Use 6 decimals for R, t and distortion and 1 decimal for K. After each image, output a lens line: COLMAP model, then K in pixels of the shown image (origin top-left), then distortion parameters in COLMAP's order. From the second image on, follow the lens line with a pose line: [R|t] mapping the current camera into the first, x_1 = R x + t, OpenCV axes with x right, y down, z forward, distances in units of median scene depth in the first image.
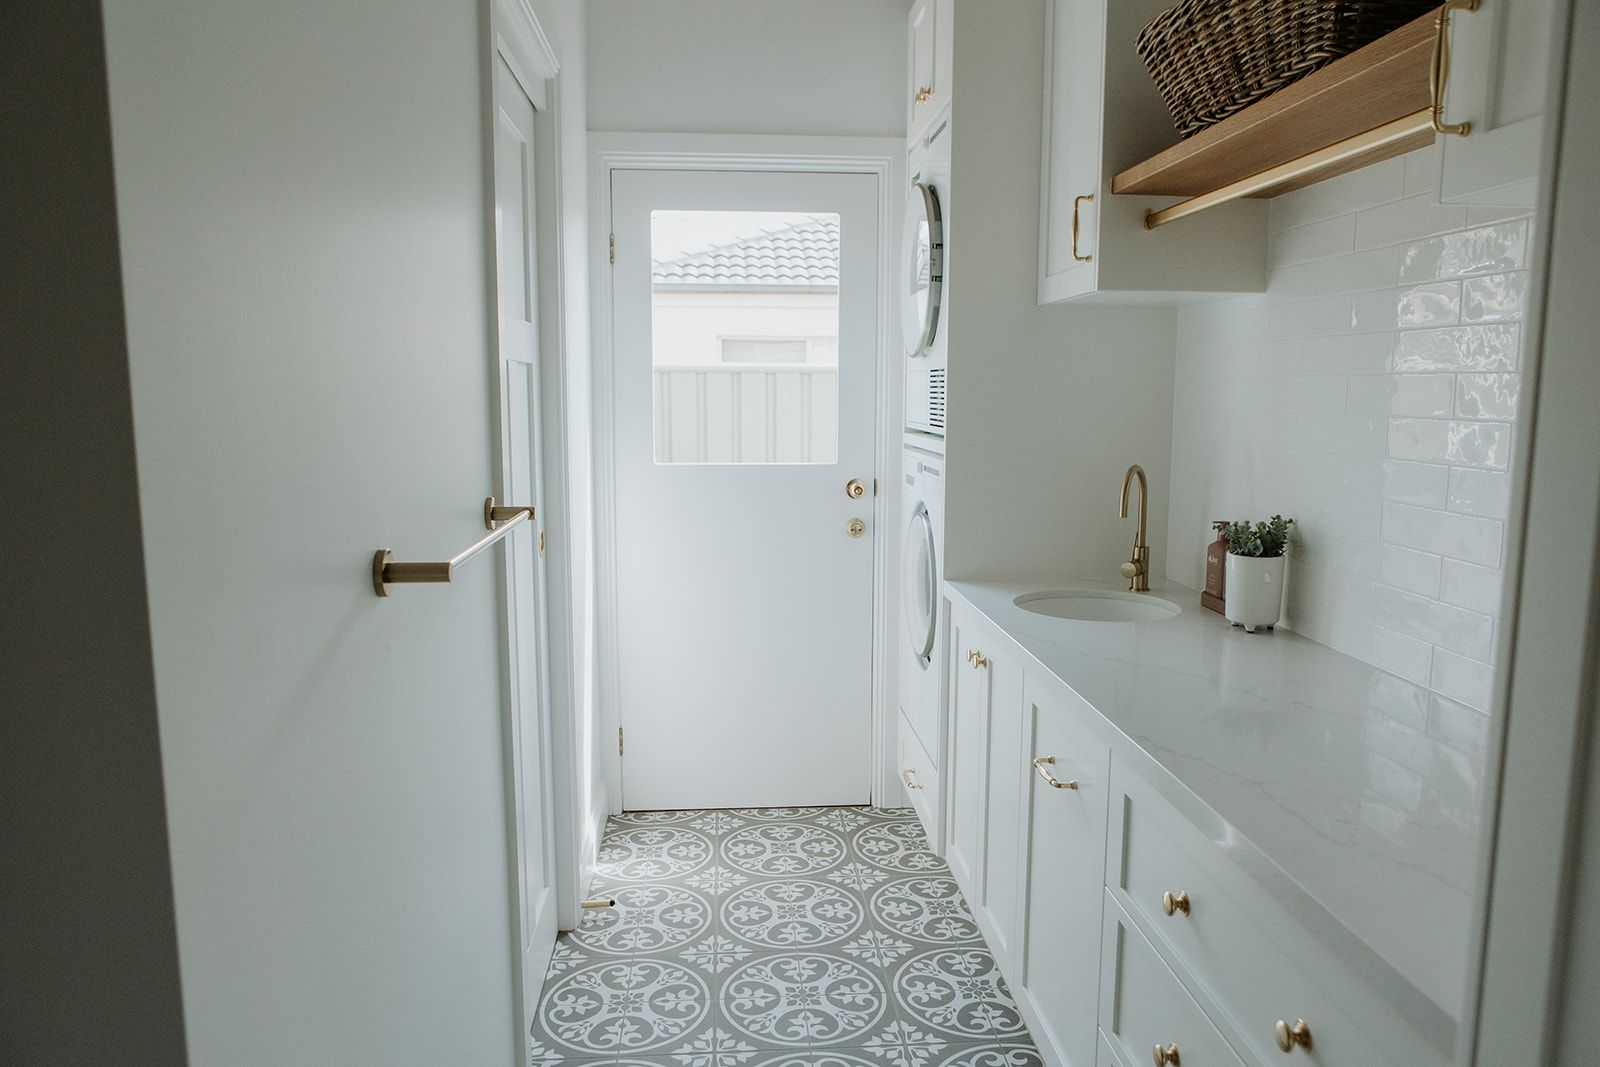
lens RADIAL K [[1131.0, 0, 801.2], [0, 1131.0, 520.4], [0, 0, 1]] dist [0.001176, 0.032128]
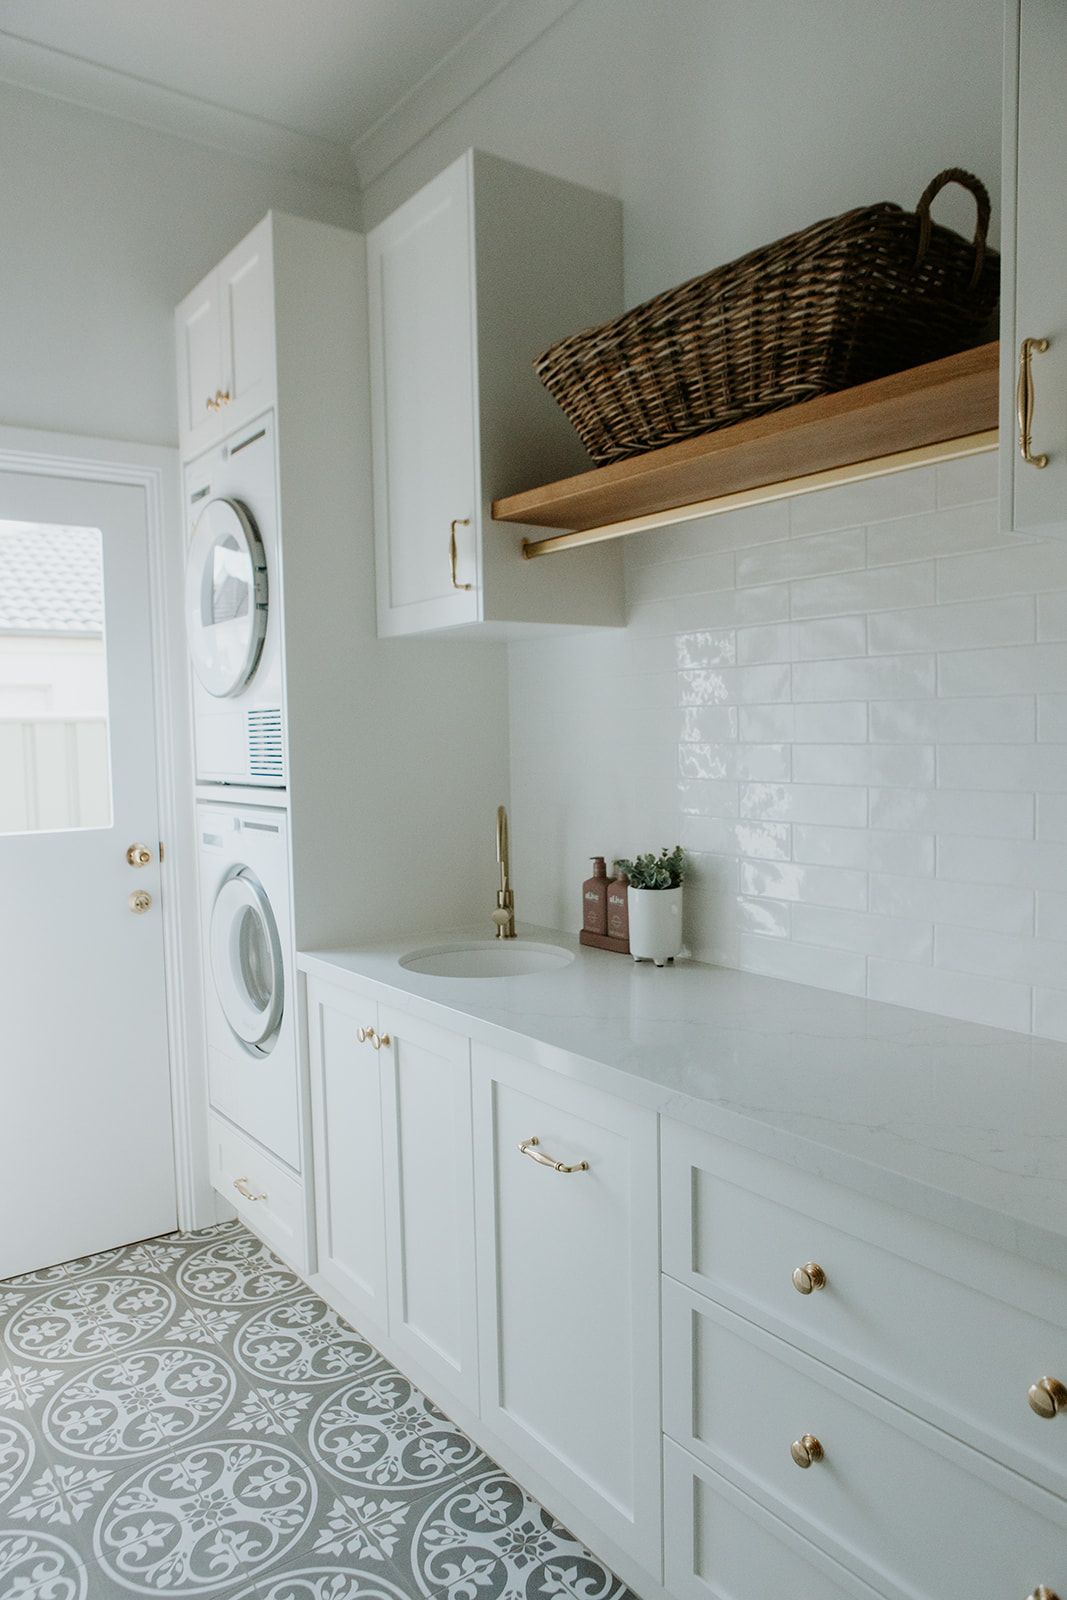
lens RADIAL K [[1131.0, 0, 533.5], [0, 1131.0, 800.0], [0, 0, 1]] dist [0.001176, 0.032128]
pose [[0.856927, -0.049597, 0.513046, -0.171014], [0.082104, 0.995785, -0.040872, -0.012310], [-0.508857, 0.077147, 0.857387, 0.168687]]
